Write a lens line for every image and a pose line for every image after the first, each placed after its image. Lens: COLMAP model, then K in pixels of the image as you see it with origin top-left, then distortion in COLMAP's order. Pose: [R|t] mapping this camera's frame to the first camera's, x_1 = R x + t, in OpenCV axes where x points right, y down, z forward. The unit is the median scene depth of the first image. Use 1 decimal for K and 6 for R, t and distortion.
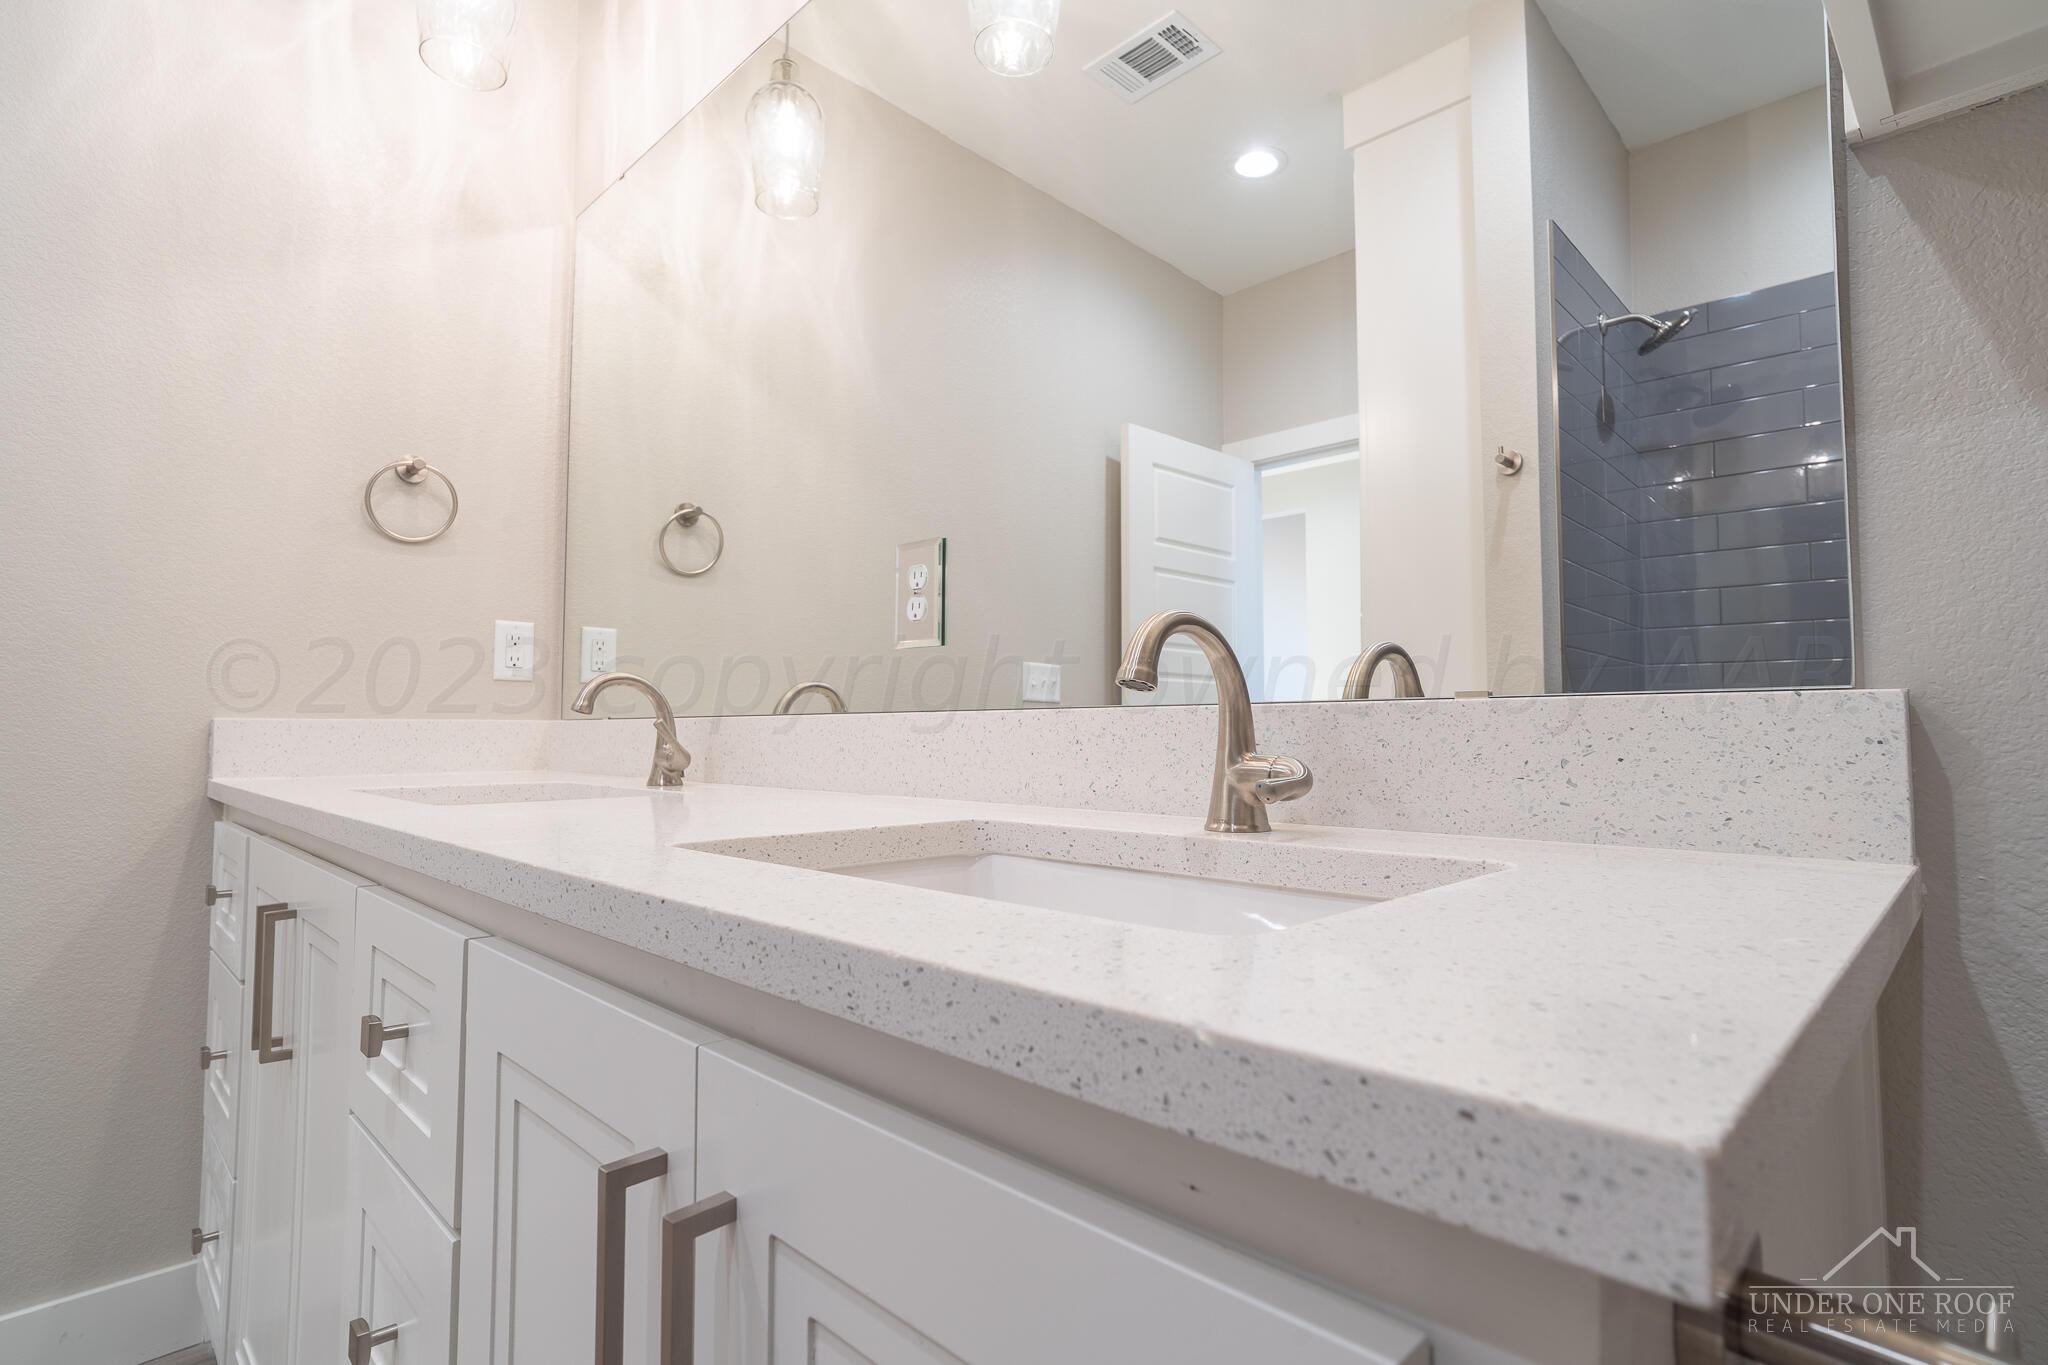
lens RADIAL K [[957.7, 0, 1031.5], [0, 957.7, 689.2], [0, 0, 1]] dist [-0.012306, 0.006353]
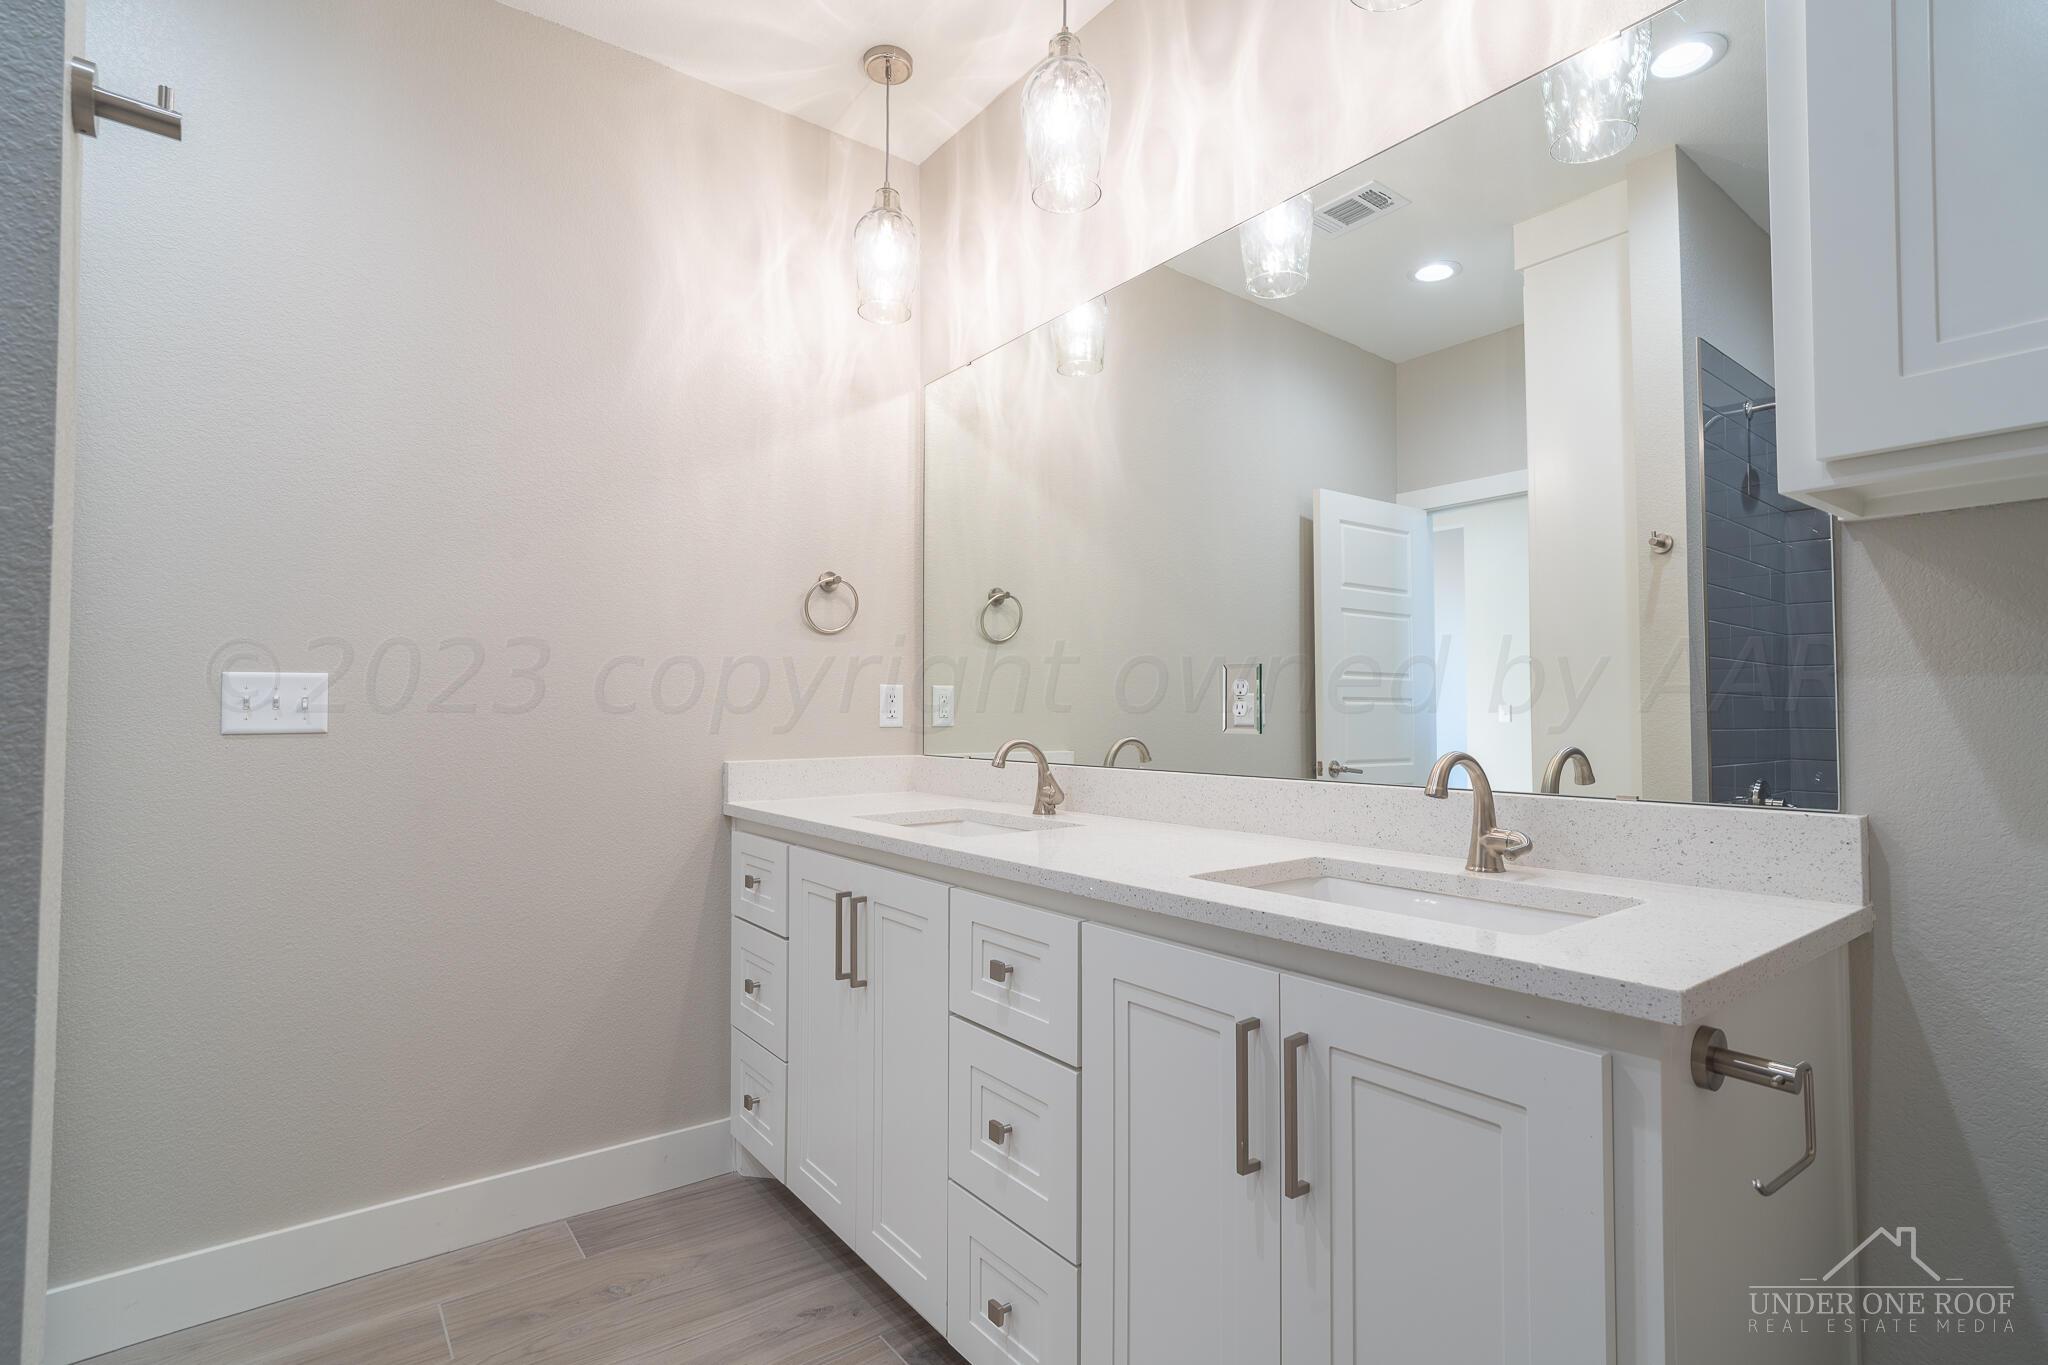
lens RADIAL K [[957.7, 0, 1025.9], [0, 957.7, 678.5], [0, 0, 1]] dist [-0.012306, 0.006353]
pose [[0.991176, -0.006931, -0.132373, -0.318453], [0.009264, 0.999812, 0.017012, -0.199591], [0.132231, -0.018089, 0.991054, -0.700616]]
